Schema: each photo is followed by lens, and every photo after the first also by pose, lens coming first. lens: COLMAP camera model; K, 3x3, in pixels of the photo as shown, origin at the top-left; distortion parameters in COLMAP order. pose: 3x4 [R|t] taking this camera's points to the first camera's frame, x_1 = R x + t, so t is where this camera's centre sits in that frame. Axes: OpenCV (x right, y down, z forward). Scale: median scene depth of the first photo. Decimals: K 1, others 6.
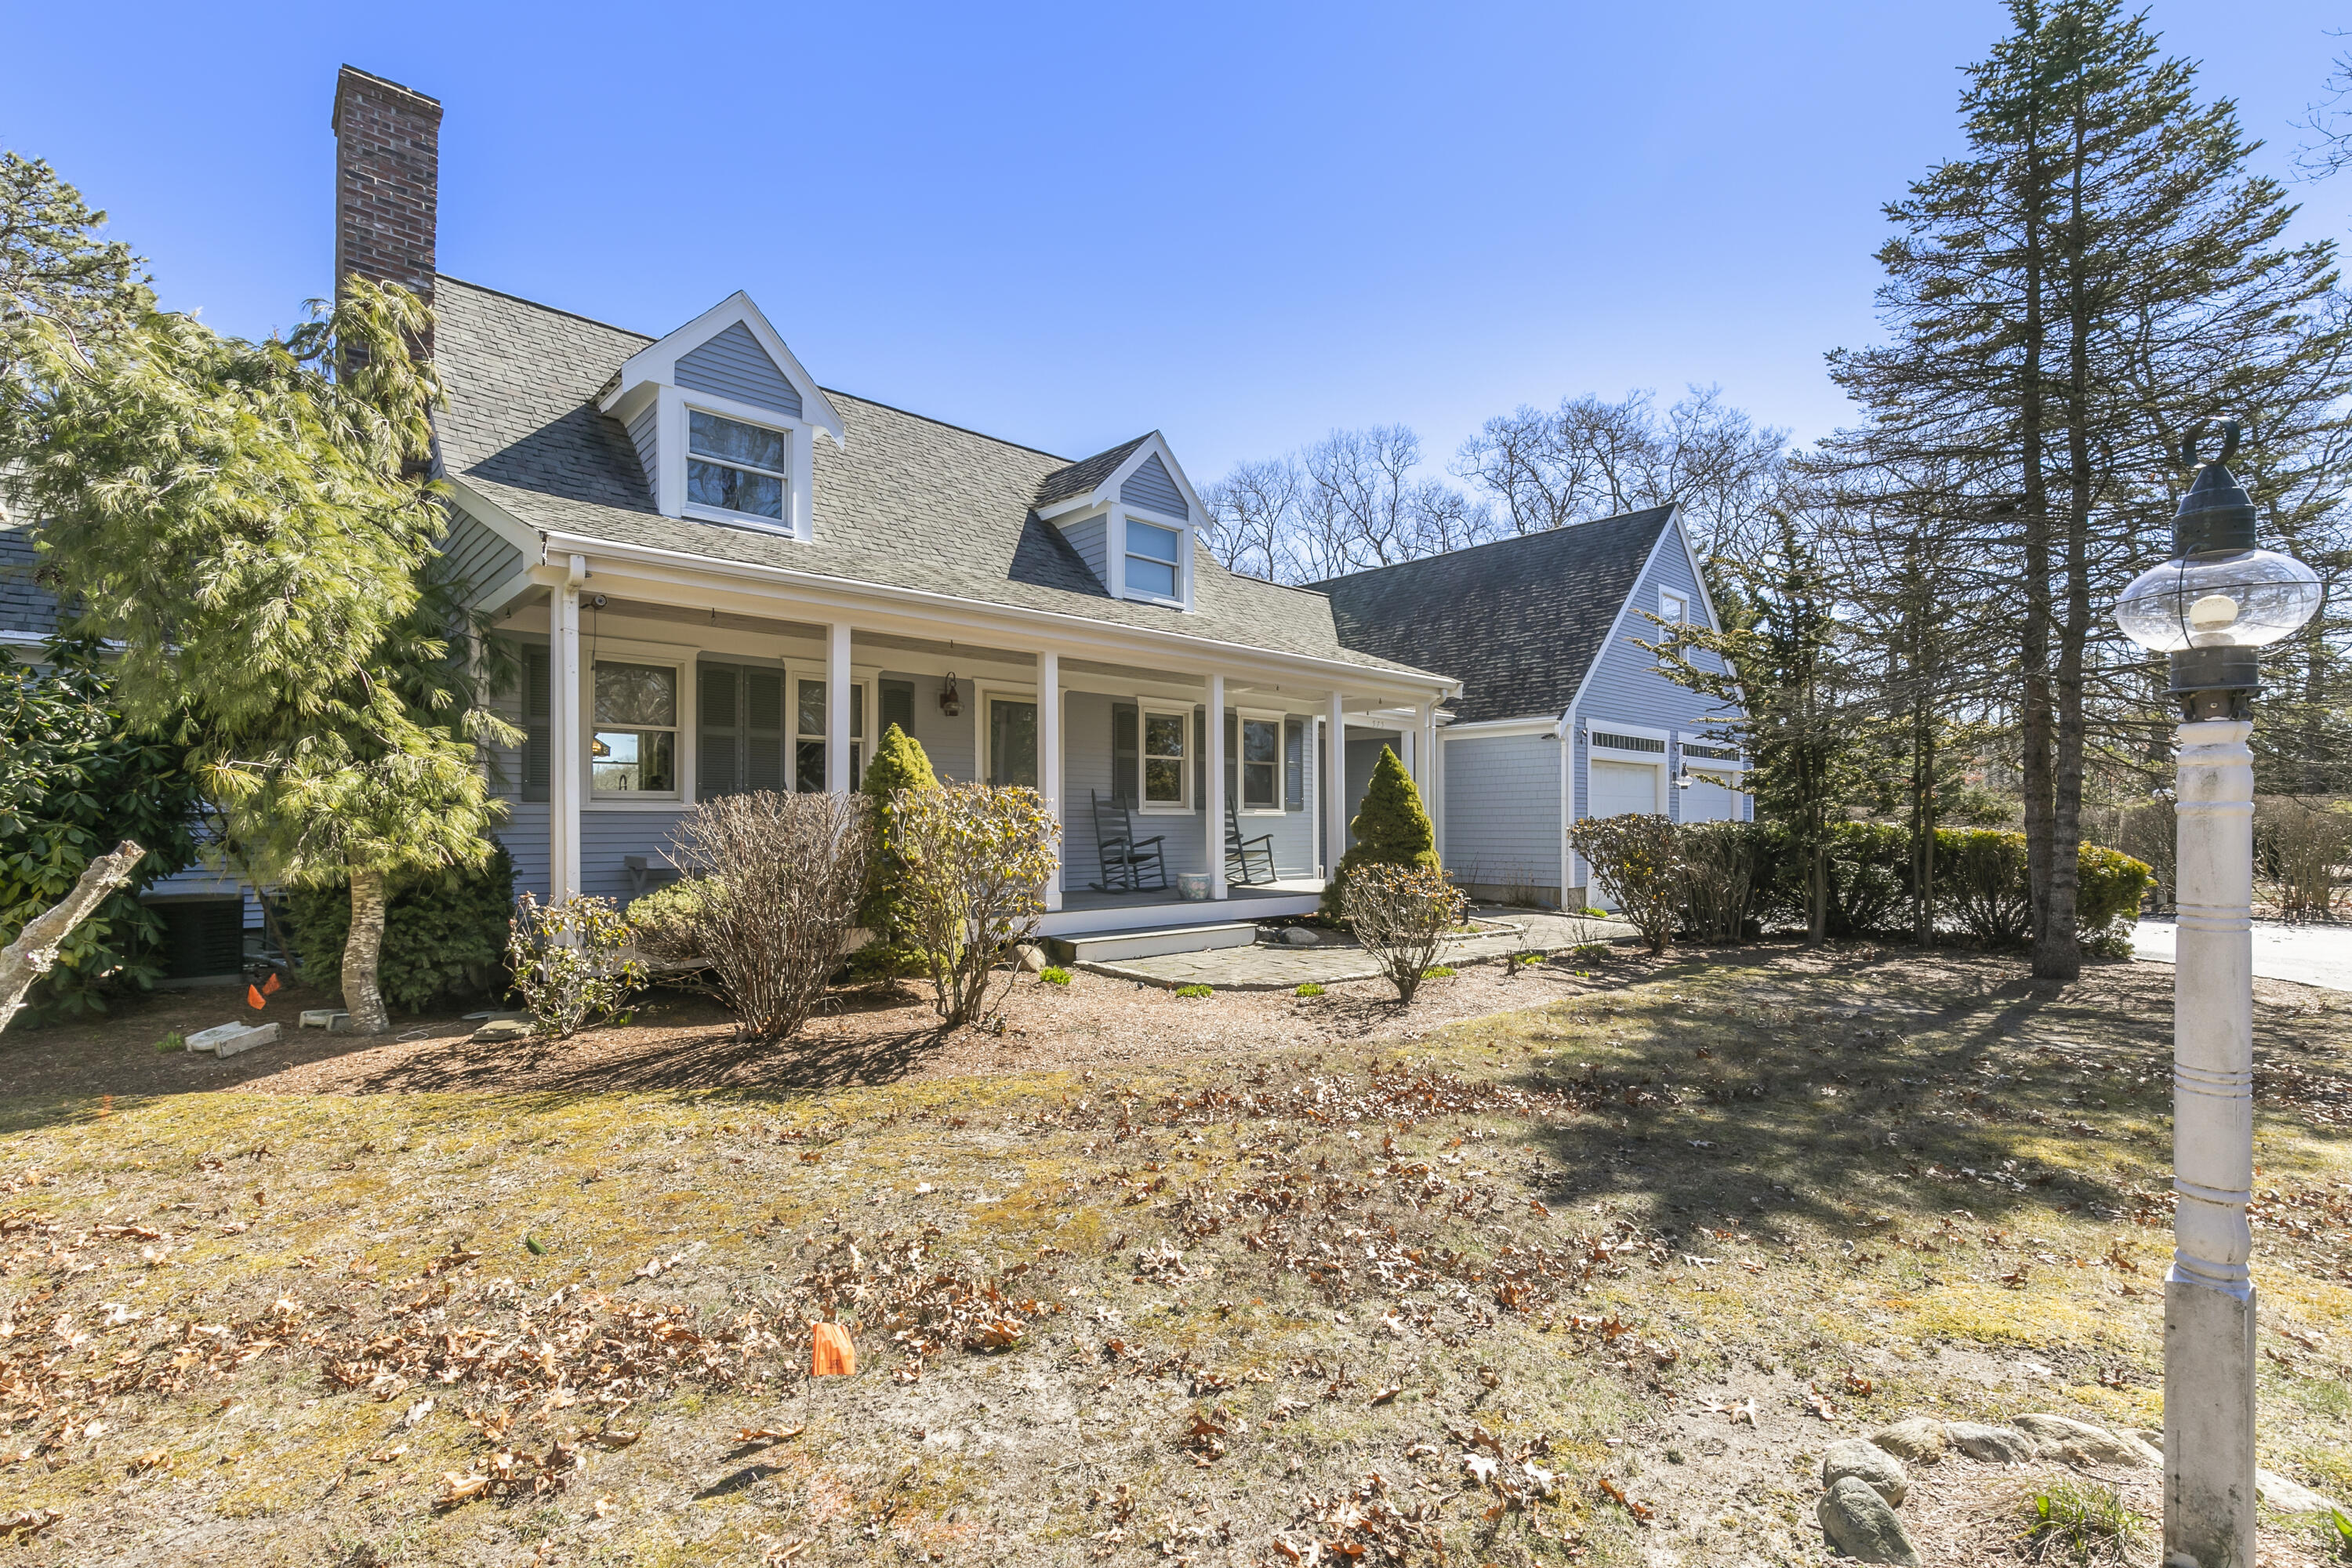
lens RADIAL K [[1050.6, 0, 1179.7], [0, 1050.6, 813.4], [0, 0, 1]] dist [0.004223, -0.000528]
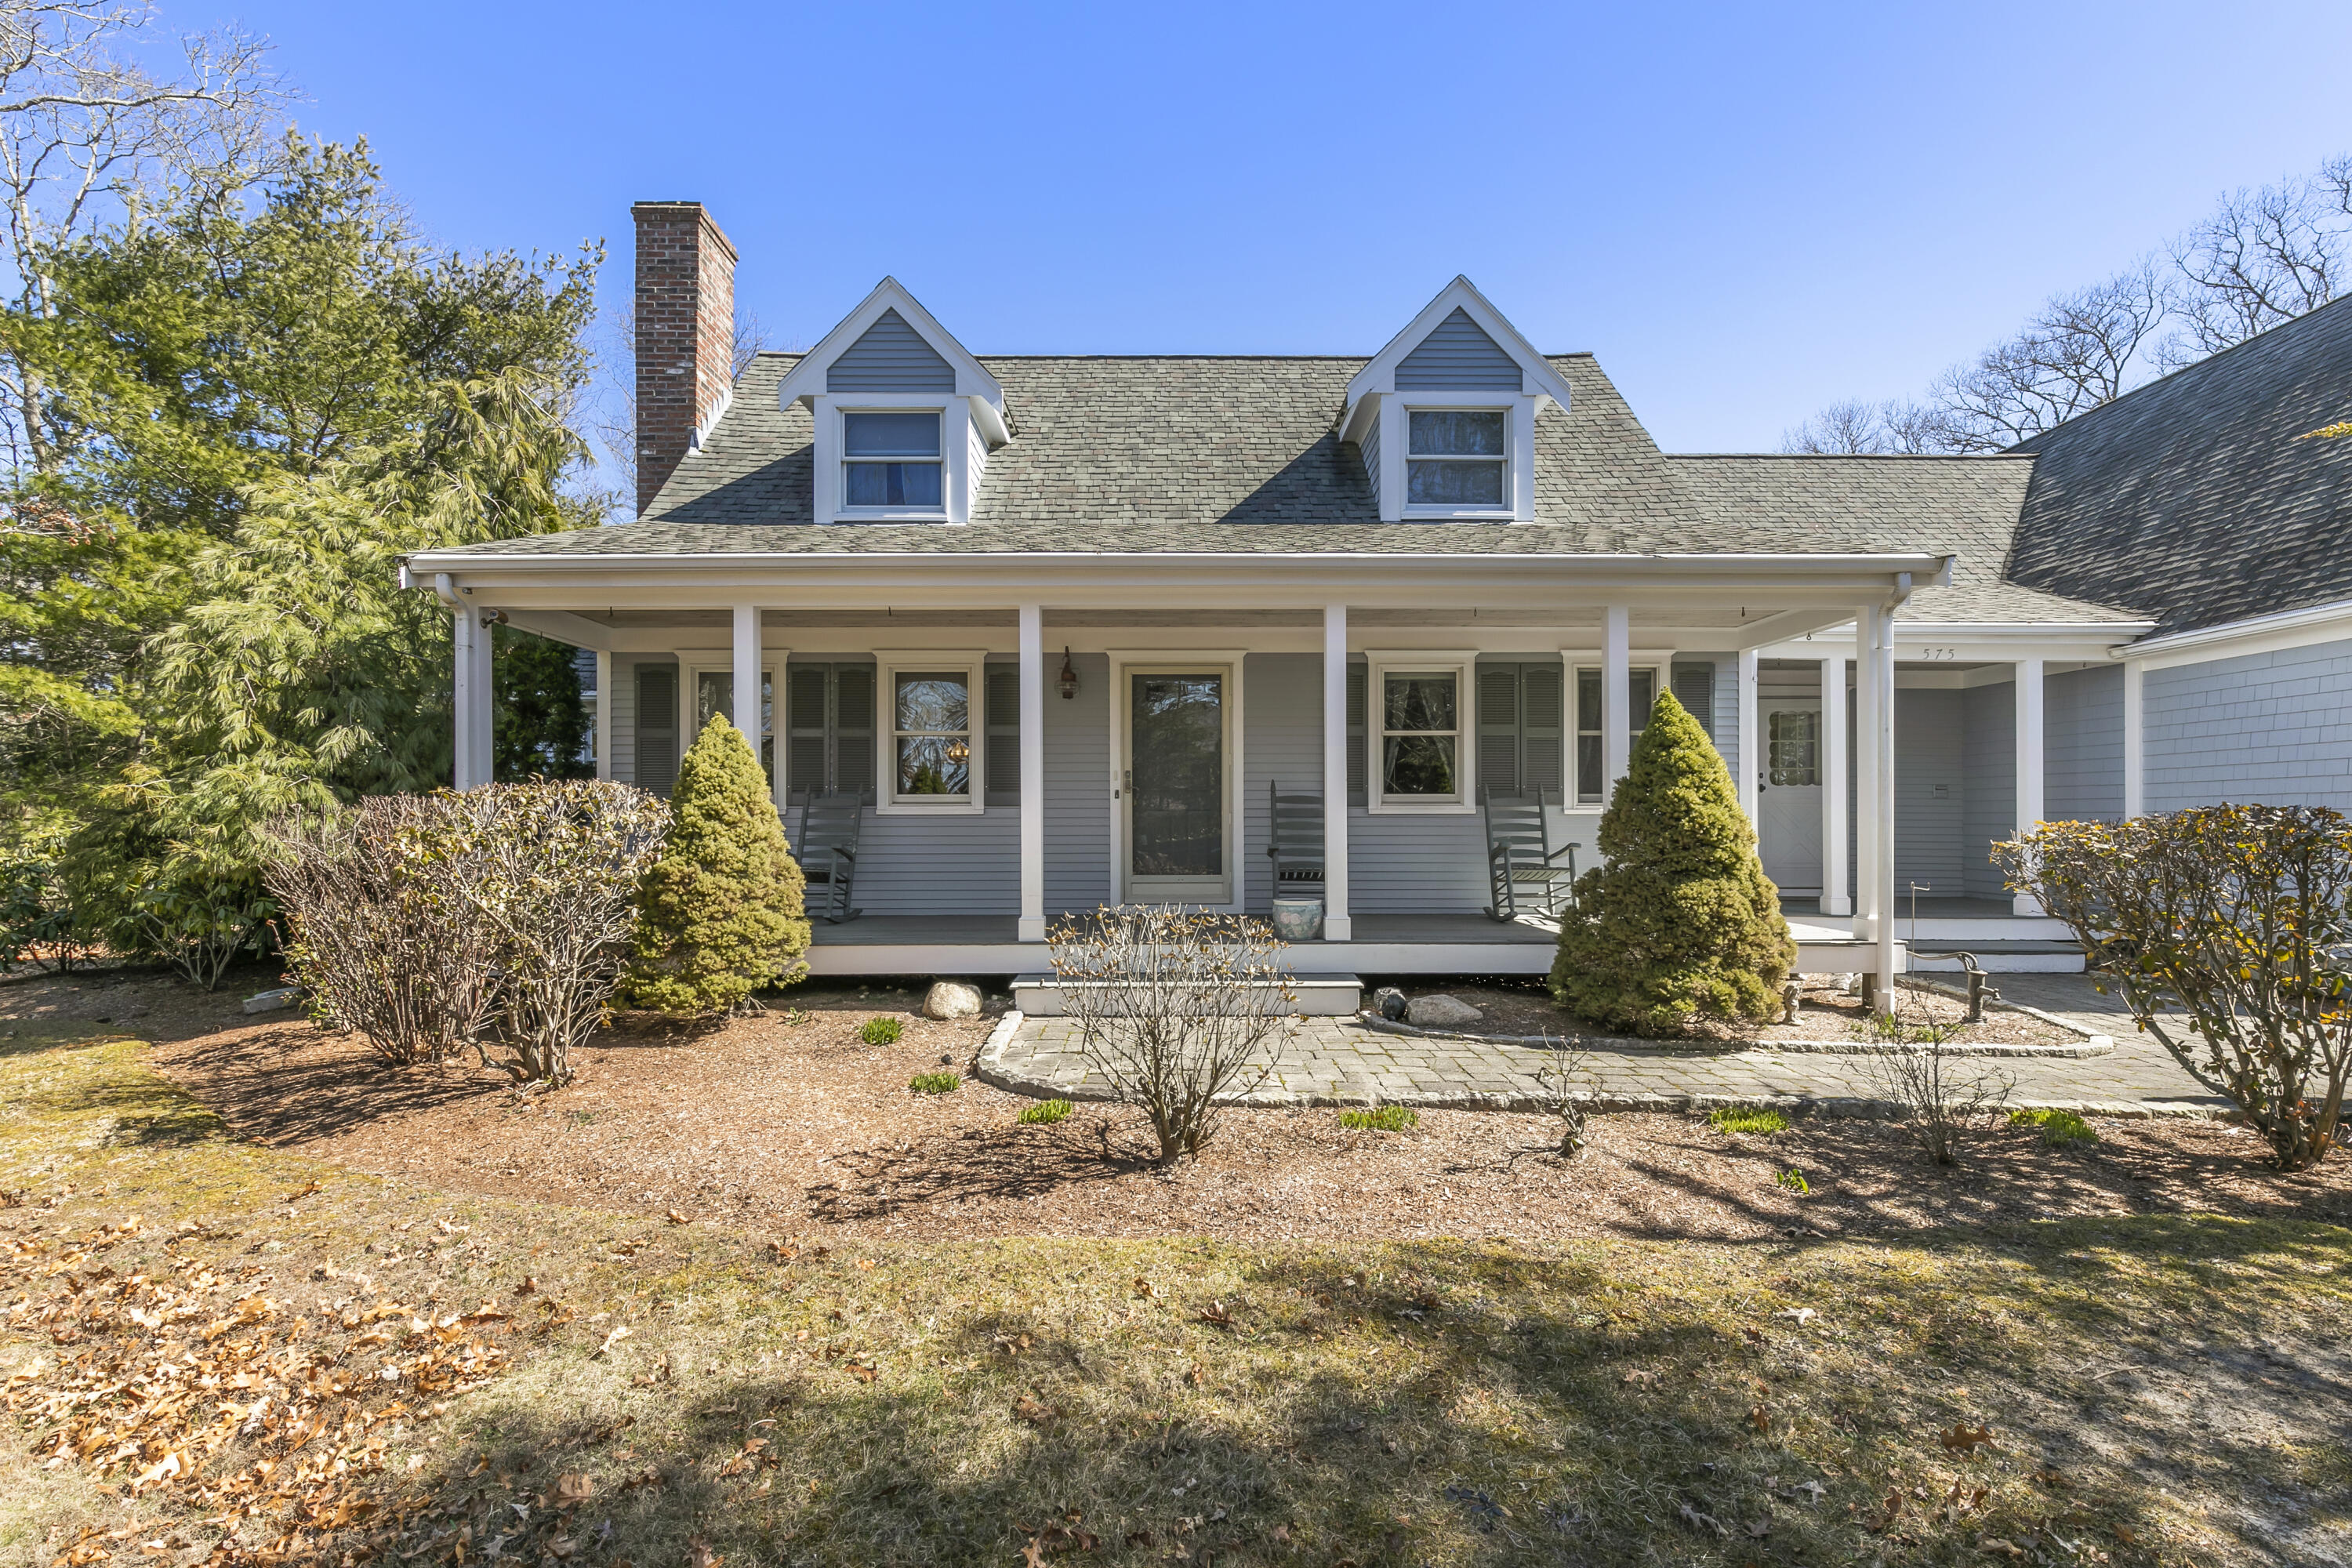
lens RADIAL K [[1109.8, 0, 1176.6], [0, 1109.8, 806.3], [0, 0, 1]] dist [0.003843, 0.000452]
pose [[0.739128, -0.012073, -0.673456, 0.332949], [0.007151, 0.999924, -0.010077, 0.002508], [0.673527, 0.002633, 0.739158, 0.303409]]
